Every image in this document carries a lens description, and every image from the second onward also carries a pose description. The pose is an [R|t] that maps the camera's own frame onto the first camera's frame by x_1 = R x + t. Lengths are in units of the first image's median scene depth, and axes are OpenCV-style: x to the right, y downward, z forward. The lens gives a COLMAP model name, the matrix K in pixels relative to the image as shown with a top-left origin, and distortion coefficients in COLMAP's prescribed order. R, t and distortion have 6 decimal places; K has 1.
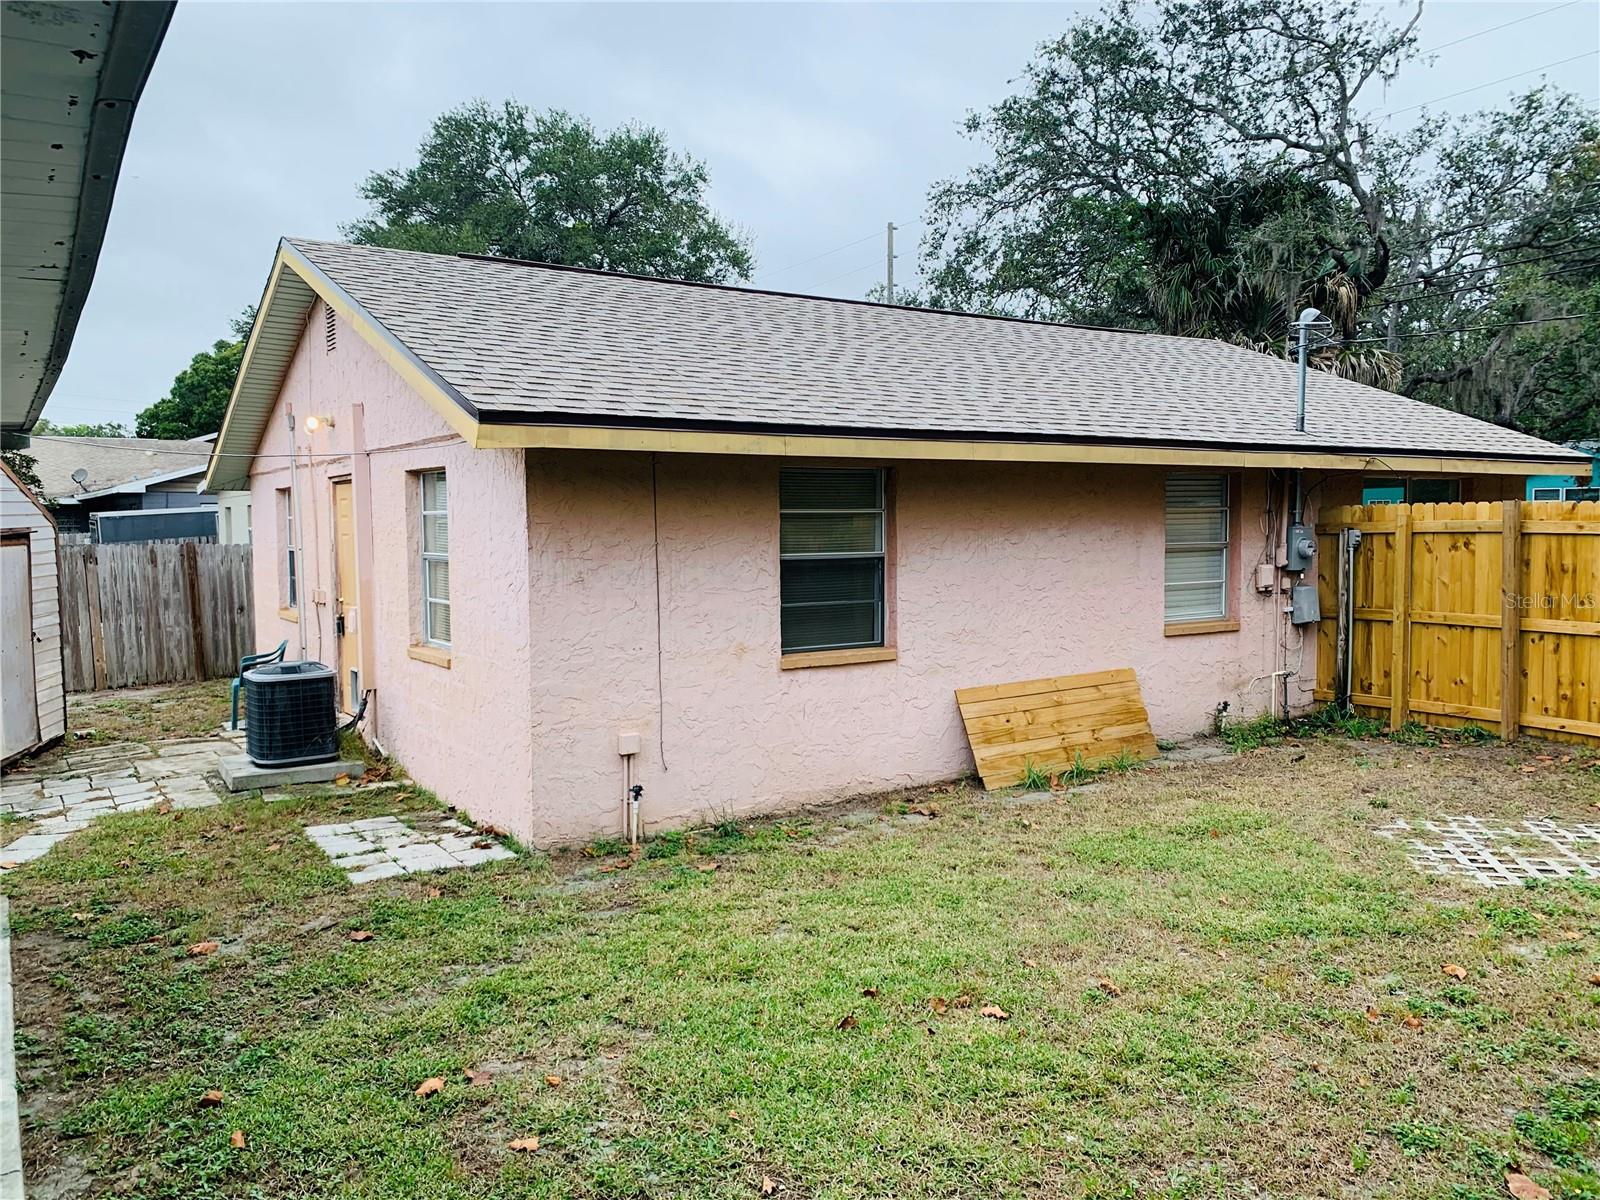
lens RADIAL K [[1240.4, 0, 800.0], [0, 1240.4, 600.0], [0, 0, 1]] dist [0.005695, -0.000608]
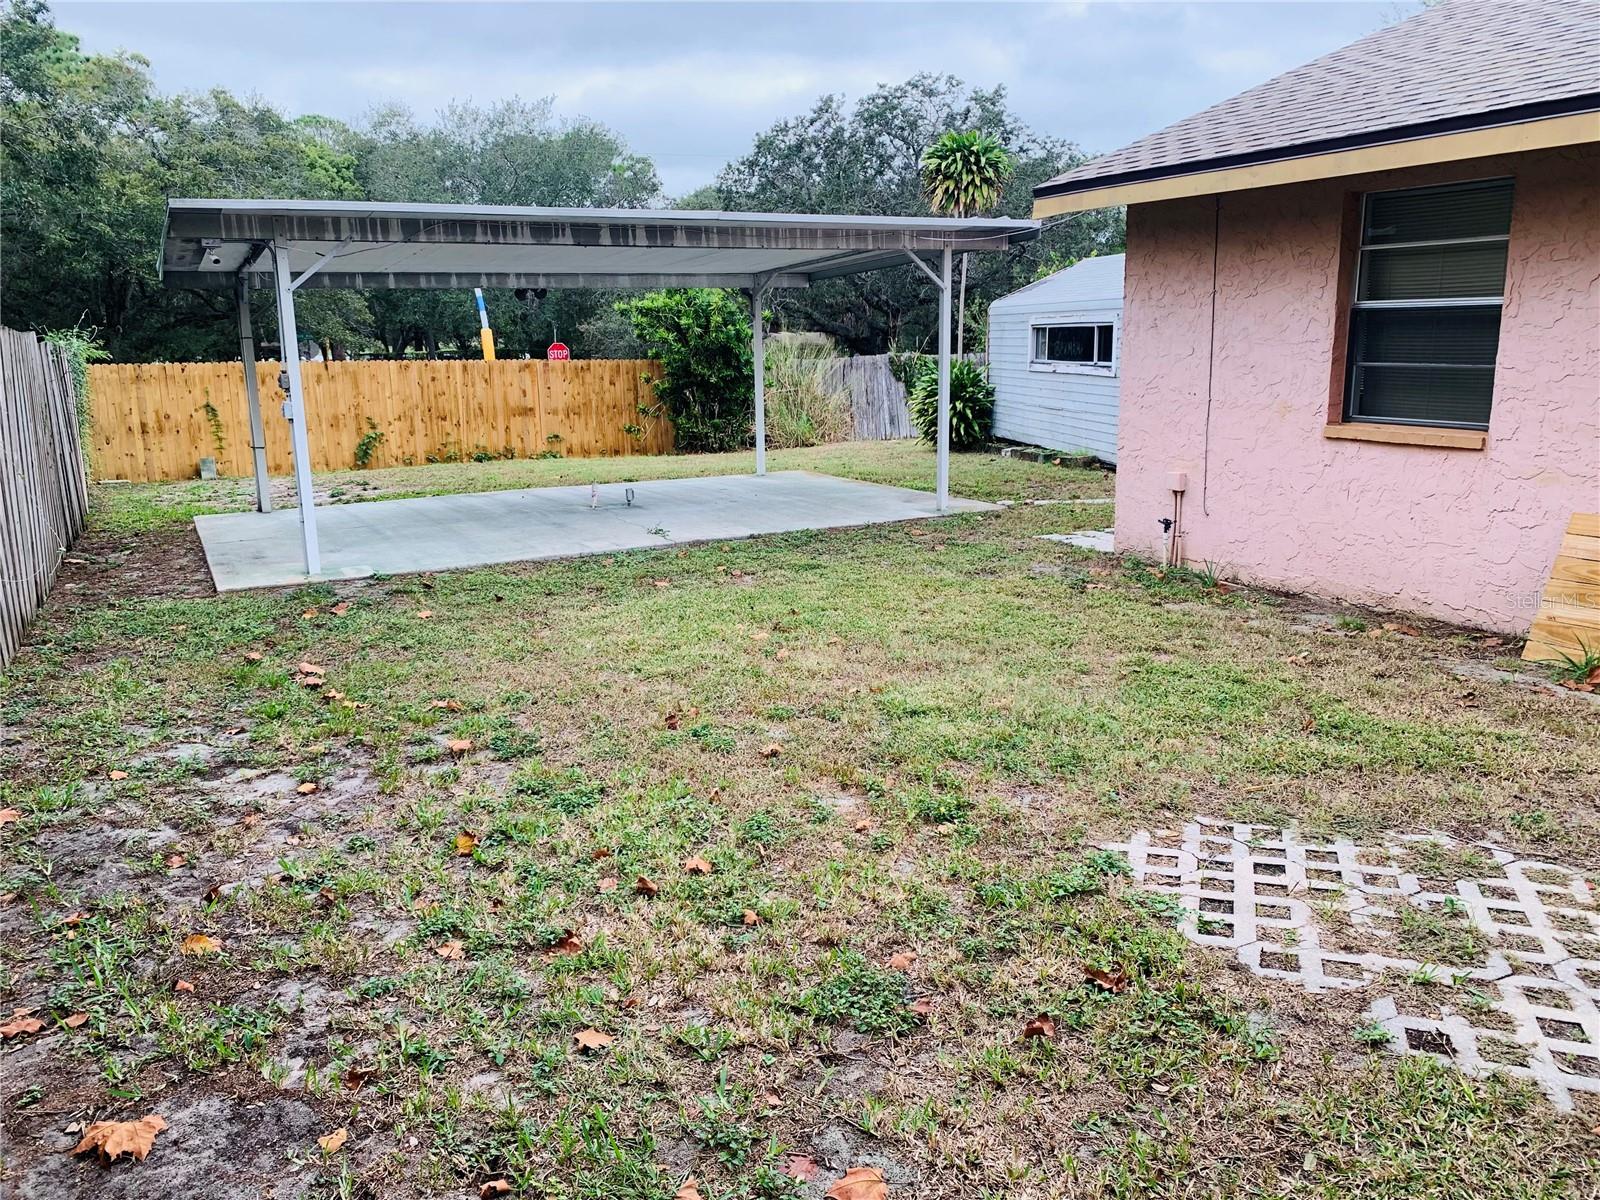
lens RADIAL K [[1240.4, 0, 800.0], [0, 1240.4, 600.0], [0, 0, 1]] dist [0.005695, -0.000608]
pose [[-0.087678, 0.218340, -0.971926, 0.892975], [-0.053135, 0.973269, 0.223435, -0.007820], [0.994731, 0.071234, -0.073732, 0.705969]]
